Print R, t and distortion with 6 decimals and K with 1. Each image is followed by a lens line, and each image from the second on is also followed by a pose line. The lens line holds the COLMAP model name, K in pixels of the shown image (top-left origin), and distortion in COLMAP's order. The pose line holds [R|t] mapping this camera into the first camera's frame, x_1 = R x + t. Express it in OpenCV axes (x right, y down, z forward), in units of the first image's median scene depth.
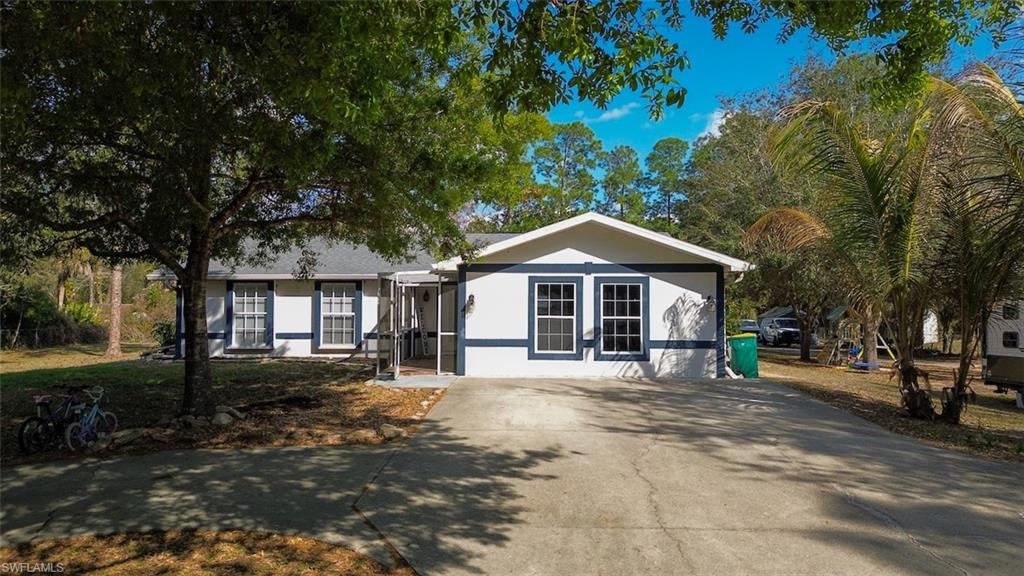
lens RADIAL K [[719.6, 0, 512.0], [0, 719.6, 288.0], [0, 0, 1]] dist [0.096551, -0.122125]
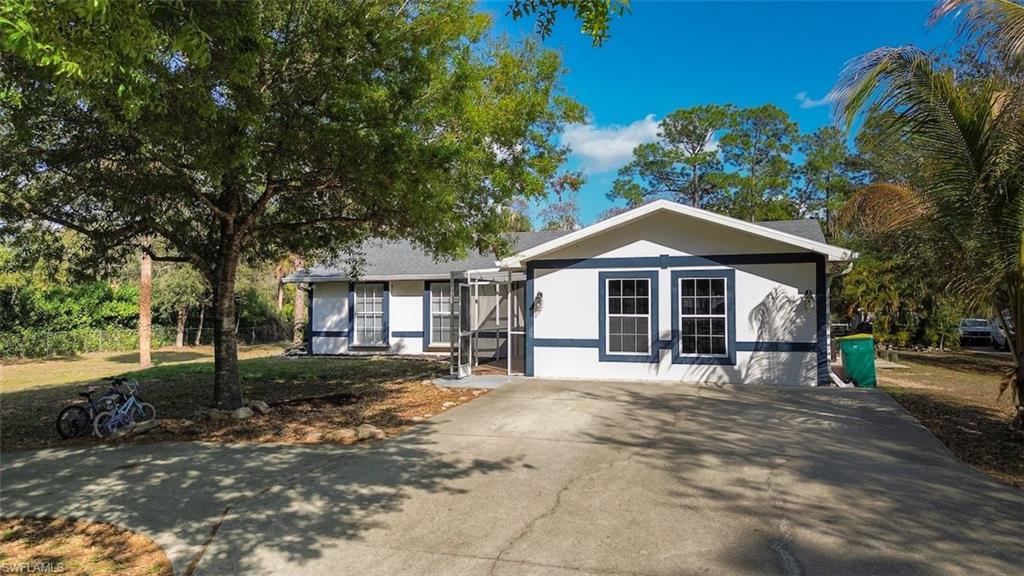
lens RADIAL K [[719.6, 0, 512.0], [0, 719.6, 288.0], [0, 0, 1]] dist [0.096551, -0.122125]
pose [[0.957363, -0.013692, -0.288564, 0.184697], [0.013827, 0.999903, -0.001569, 0.004585], [0.288557, -0.002488, 0.957459, 0.073020]]
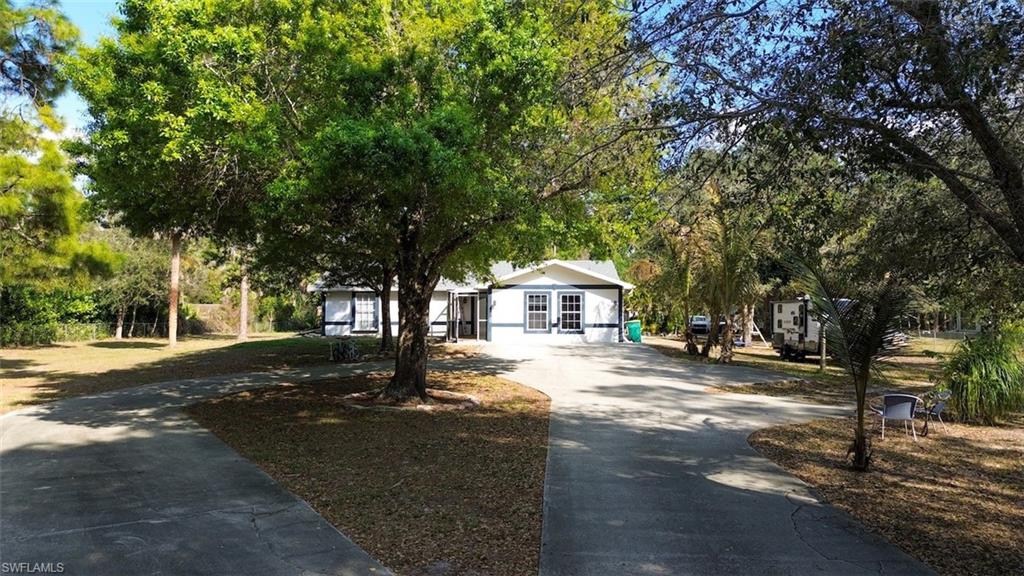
lens RADIAL K [[719.6, 0, 512.0], [0, 719.6, 288.0], [0, 0, 1]] dist [0.096551, -0.122125]
pose [[0.999999, -0.000702, -0.001181, -0.006763], [0.000703, 0.999999, 0.001231, -0.027026], [0.001180, -0.001232, 0.999999, -0.961985]]
